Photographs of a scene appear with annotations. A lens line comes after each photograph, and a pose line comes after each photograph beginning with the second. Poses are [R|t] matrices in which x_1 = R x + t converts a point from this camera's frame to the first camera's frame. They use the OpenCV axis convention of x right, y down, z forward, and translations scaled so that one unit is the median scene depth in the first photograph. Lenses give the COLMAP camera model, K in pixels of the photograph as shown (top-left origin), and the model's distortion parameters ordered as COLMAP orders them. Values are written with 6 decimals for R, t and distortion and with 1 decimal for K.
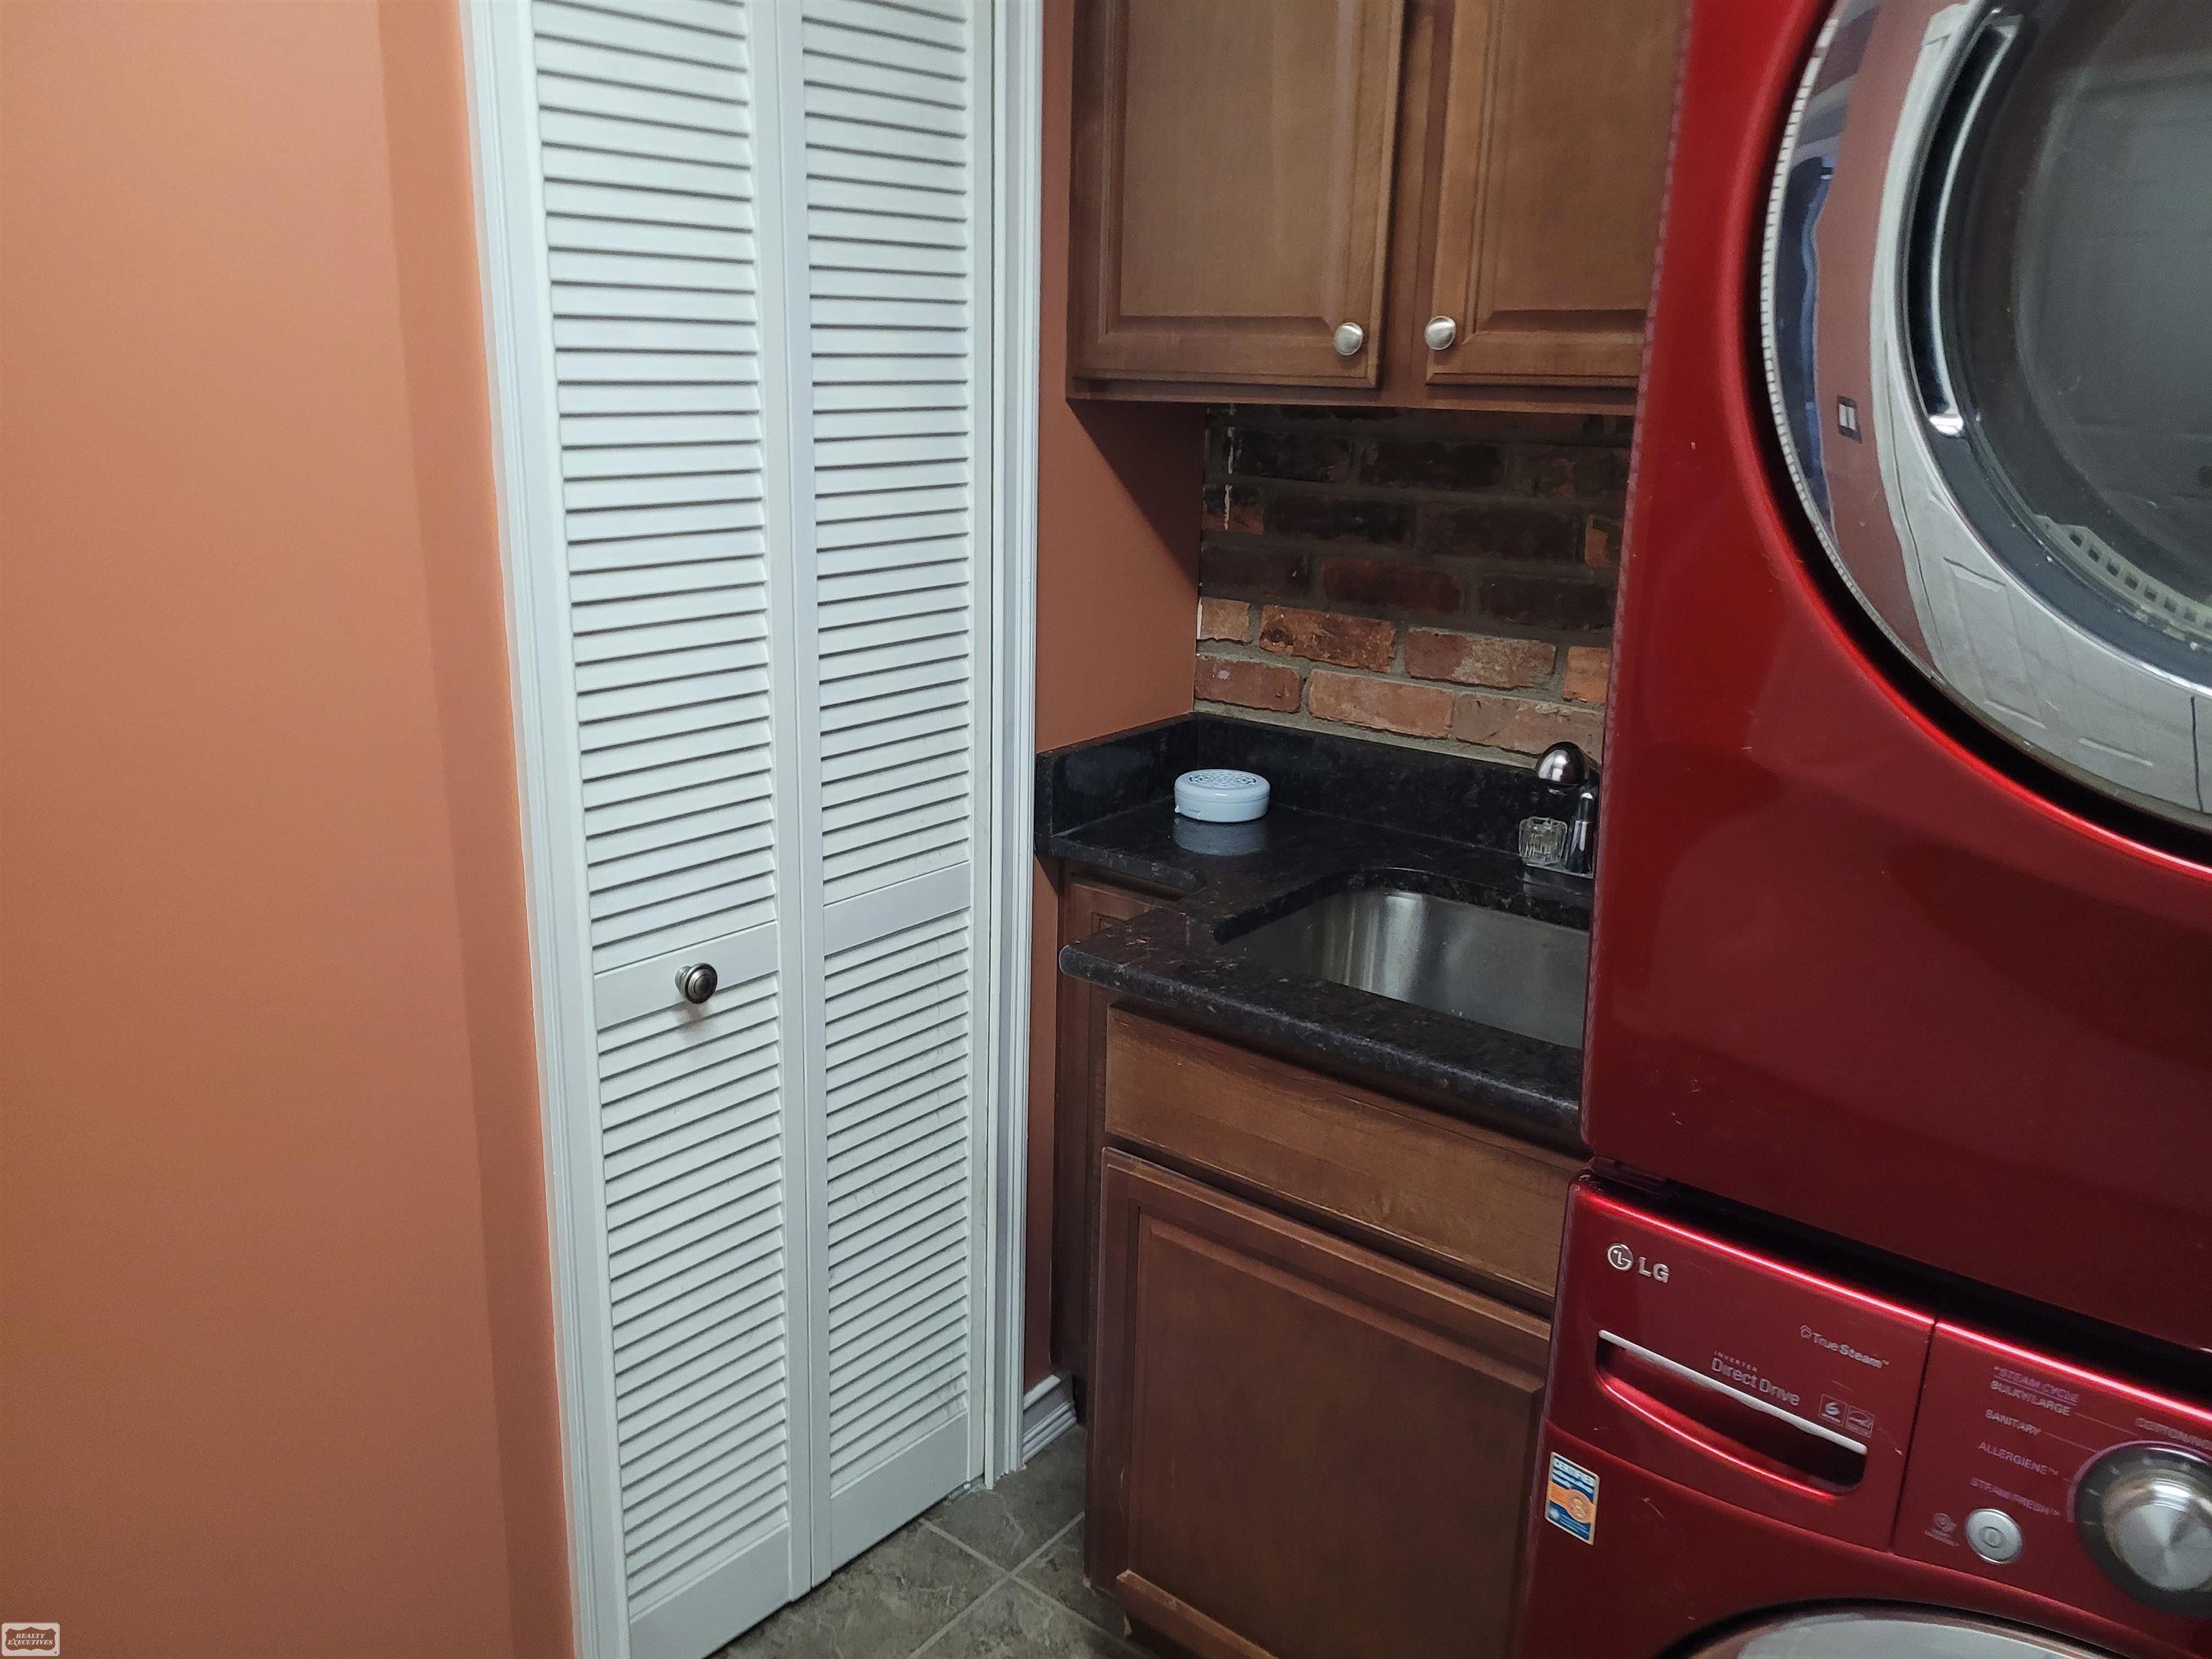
lens RADIAL K [[1711.2, 0, 1106.0], [0, 1711.2, 829.5], [0, 0, 1]] dist [0.036169, -0.007658]
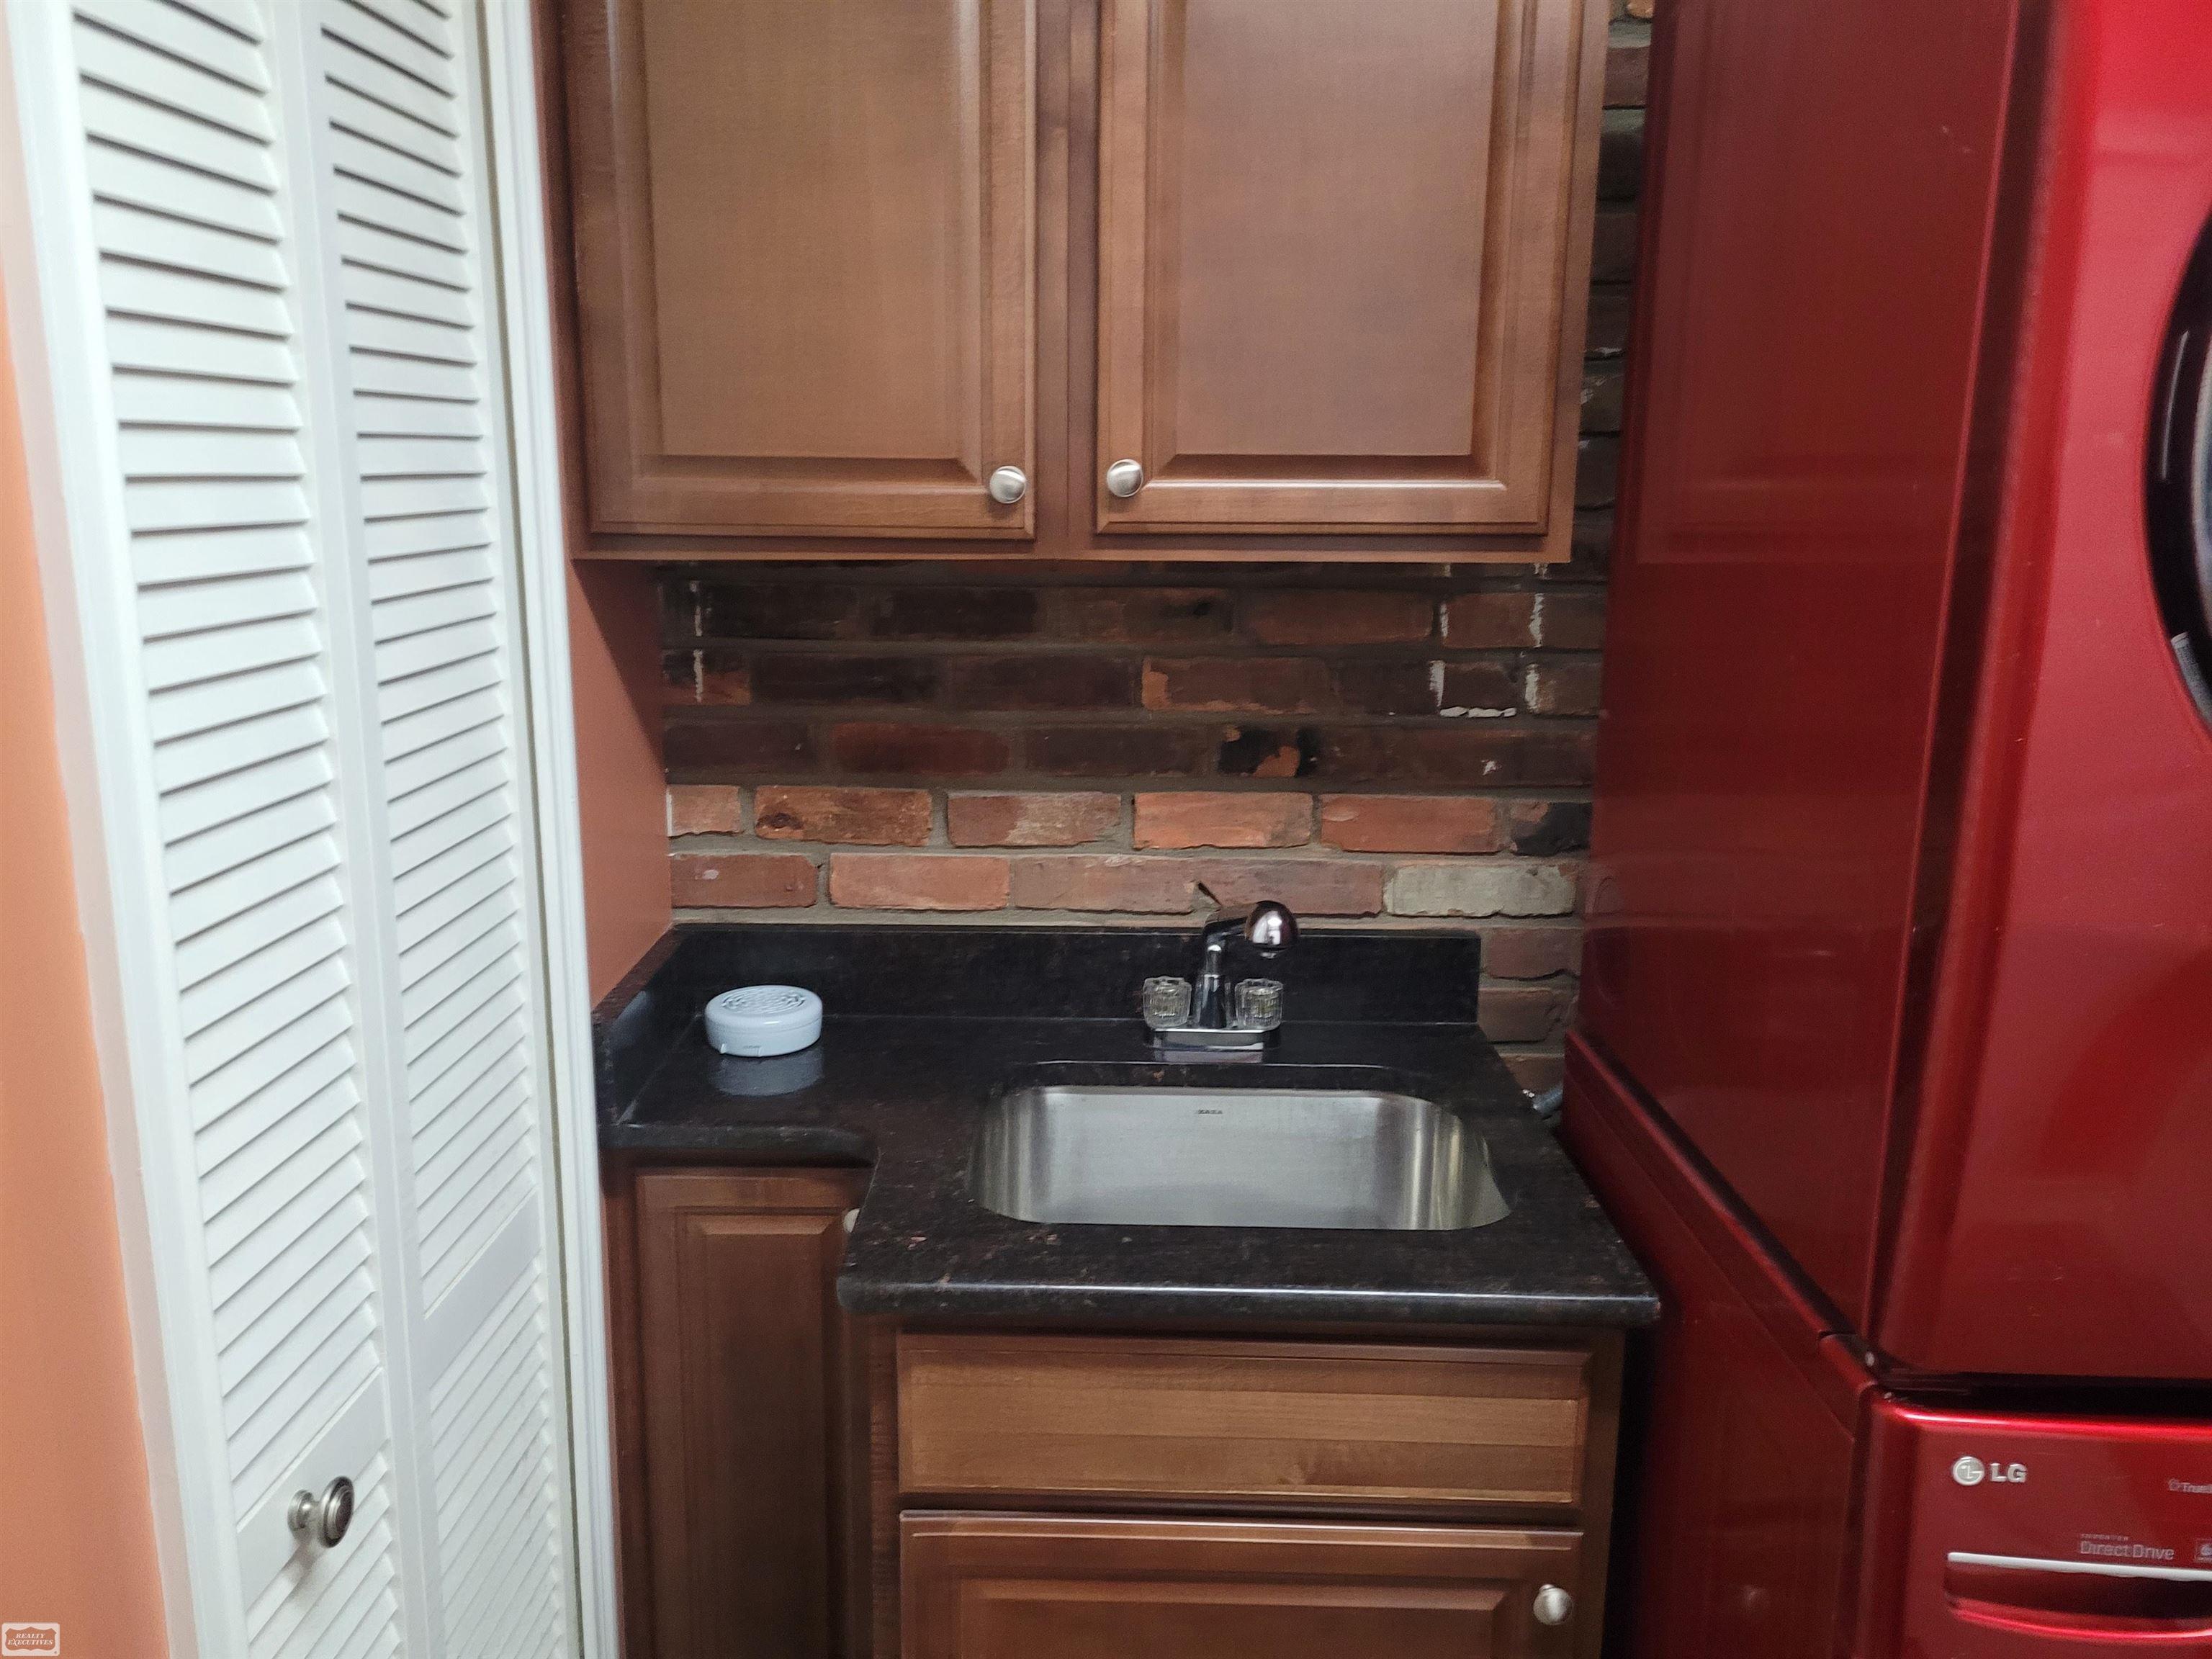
lens RADIAL K [[1678.3, 0, 1106.0], [0, 1678.3, 829.5], [0, 0, 1]] dist [0.056491, -0.062938]
pose [[0.787950, -0.141245, 0.599320, -0.294418], [0.172200, 0.985045, 0.005754, -0.092591], [-0.591170, 0.098669, 0.800489, 0.258577]]
